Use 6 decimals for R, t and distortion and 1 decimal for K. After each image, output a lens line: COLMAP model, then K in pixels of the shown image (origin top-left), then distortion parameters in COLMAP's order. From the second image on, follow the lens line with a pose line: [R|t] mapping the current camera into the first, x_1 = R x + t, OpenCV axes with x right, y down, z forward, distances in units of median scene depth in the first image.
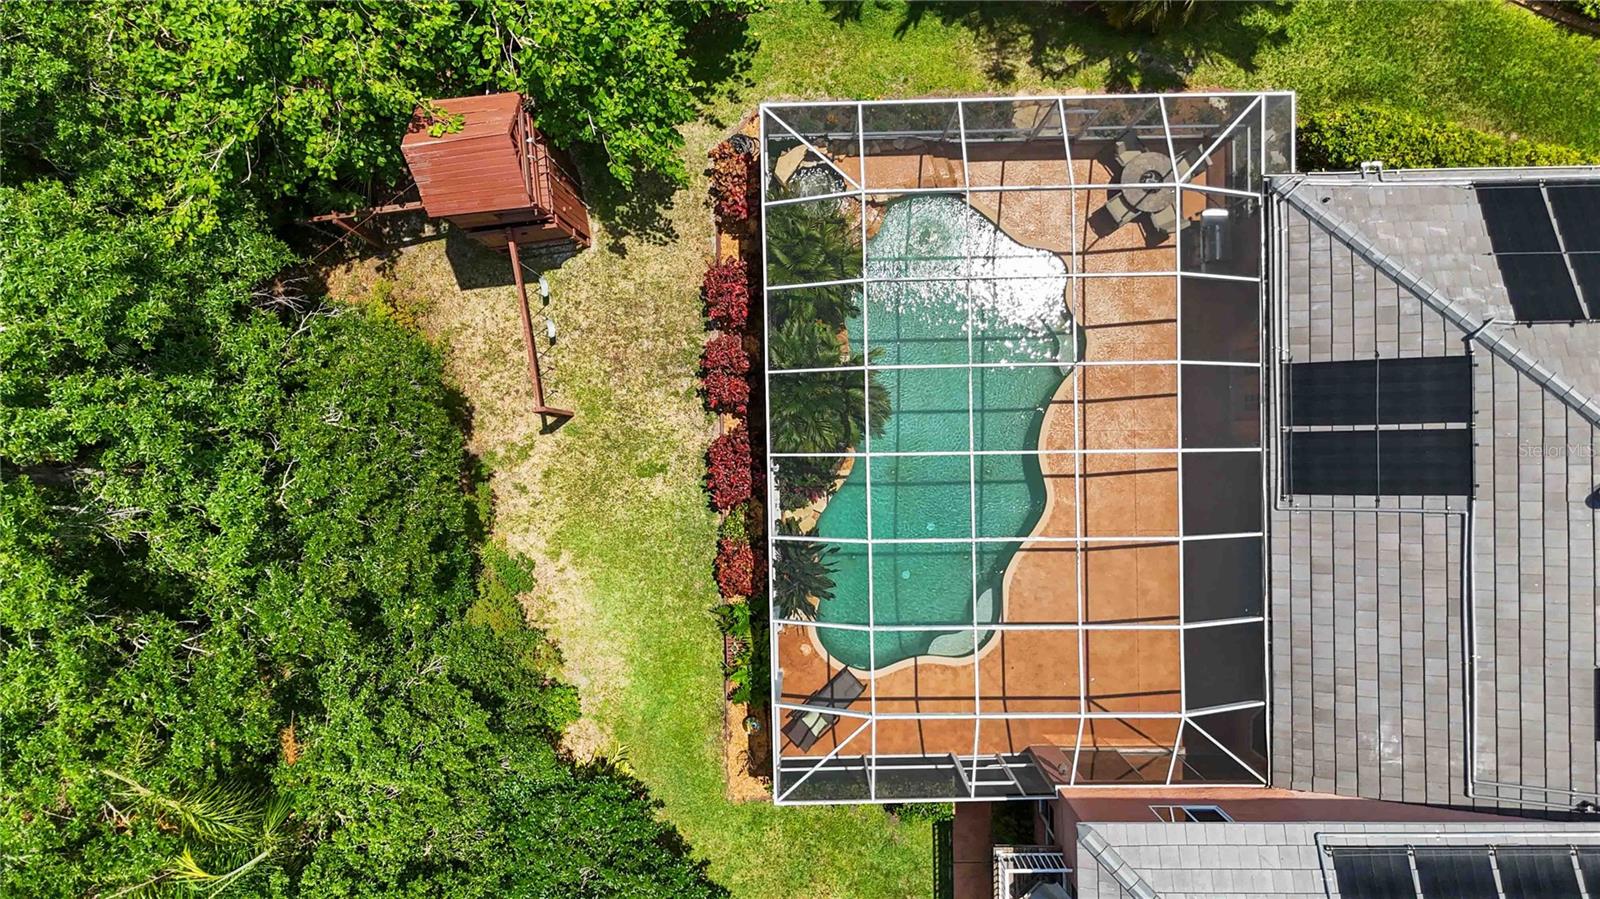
lens RADIAL K [[1171.4, 0, 795.5], [0, 1171.4, 443.7], [0, 0, 1]] dist [0.089095, -0.096350]
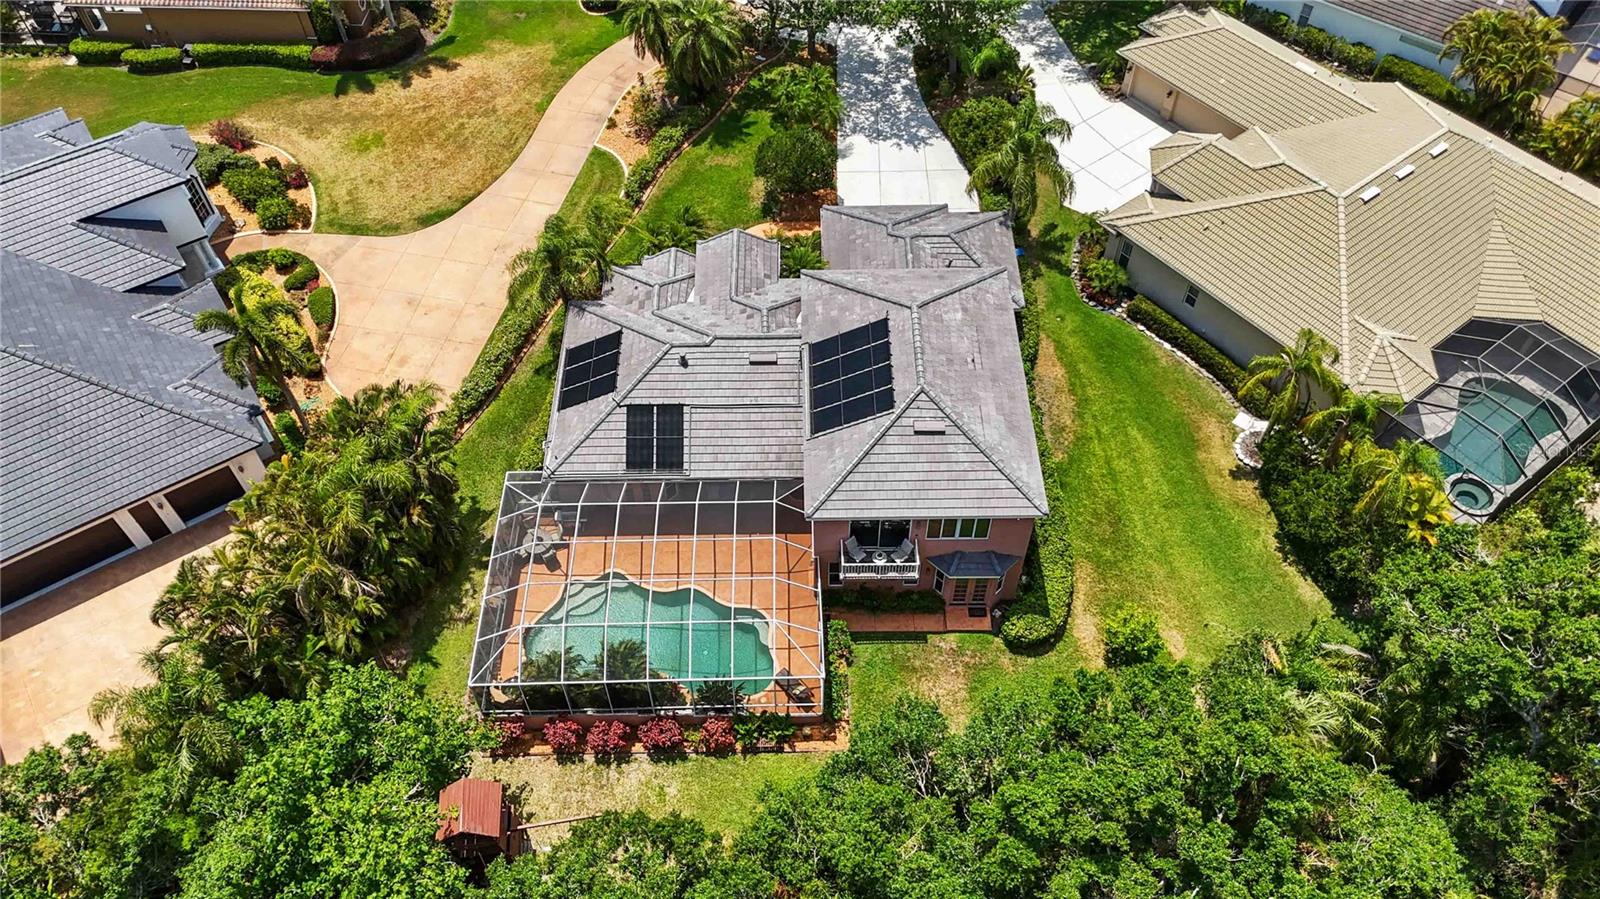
lens RADIAL K [[1180.4, 0, 800.5], [0, 1180.4, 446.7], [0, 0, 1]] dist [0.045847, -0.039676]
pose [[0.002757, -0.775802, 0.630970, -0.893089], [0.999987, -0.000618, -0.005129, 0.255136], [0.004369, 0.630976, 0.775790, -0.719821]]
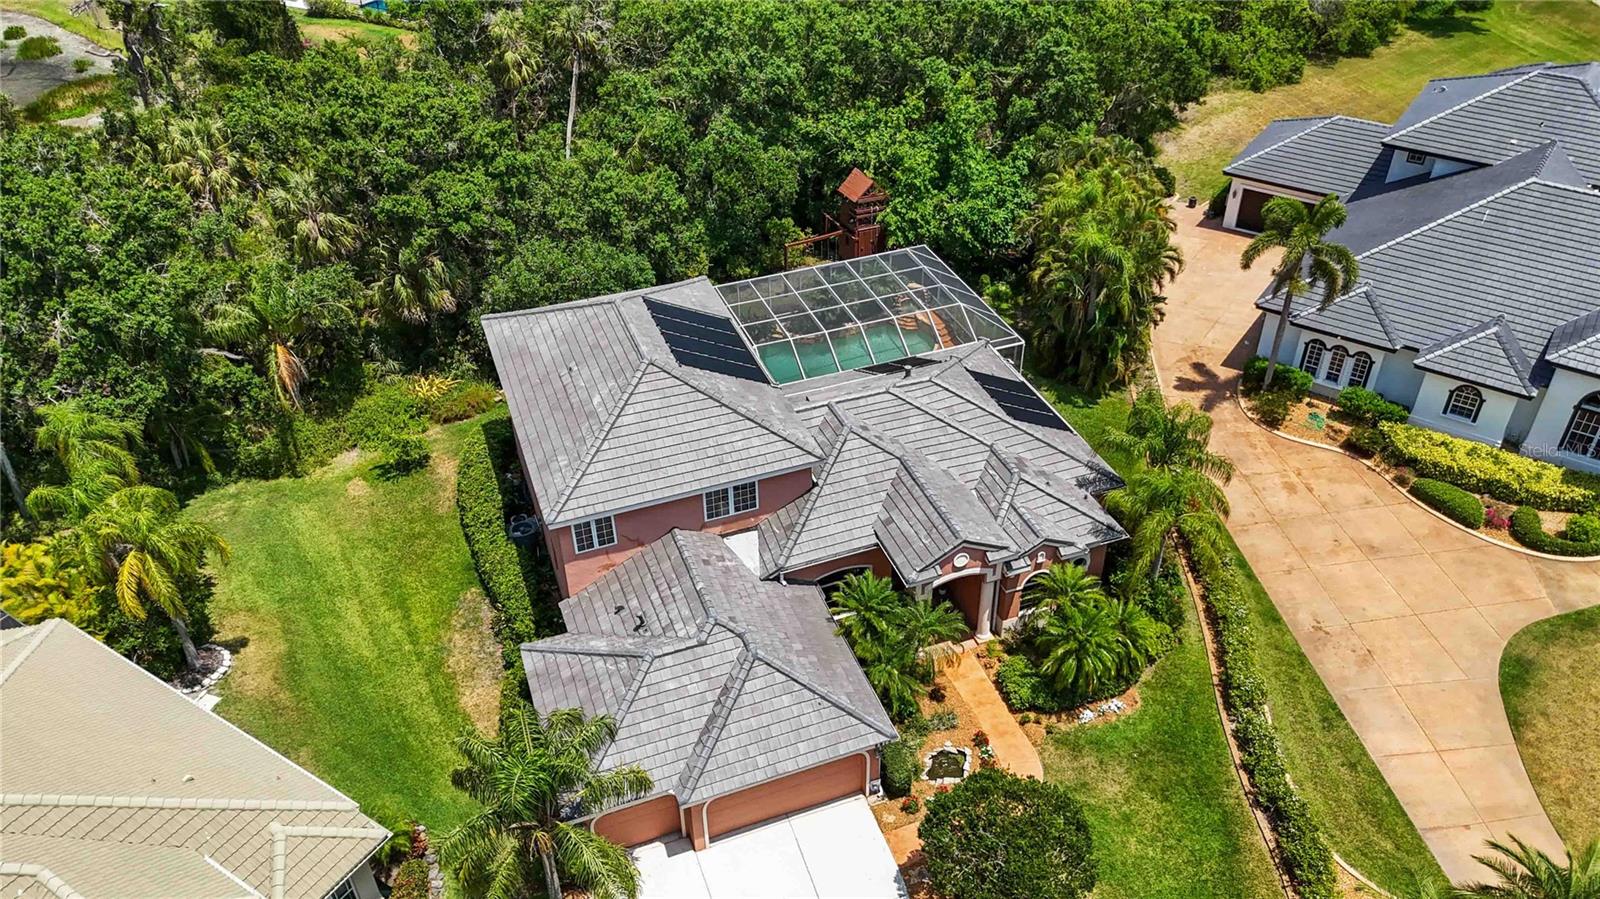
lens RADIAL K [[1180.4, 0, 800.5], [0, 1180.4, 446.7], [0, 0, 1]] dist [0.045847, -0.039676]
pose [[0.337987, 0.564347, -0.753179, 1.940689], [-0.941143, 0.205991, -0.267988, 0.705231], [0.003910, 0.799425, 0.600753, -0.192269]]
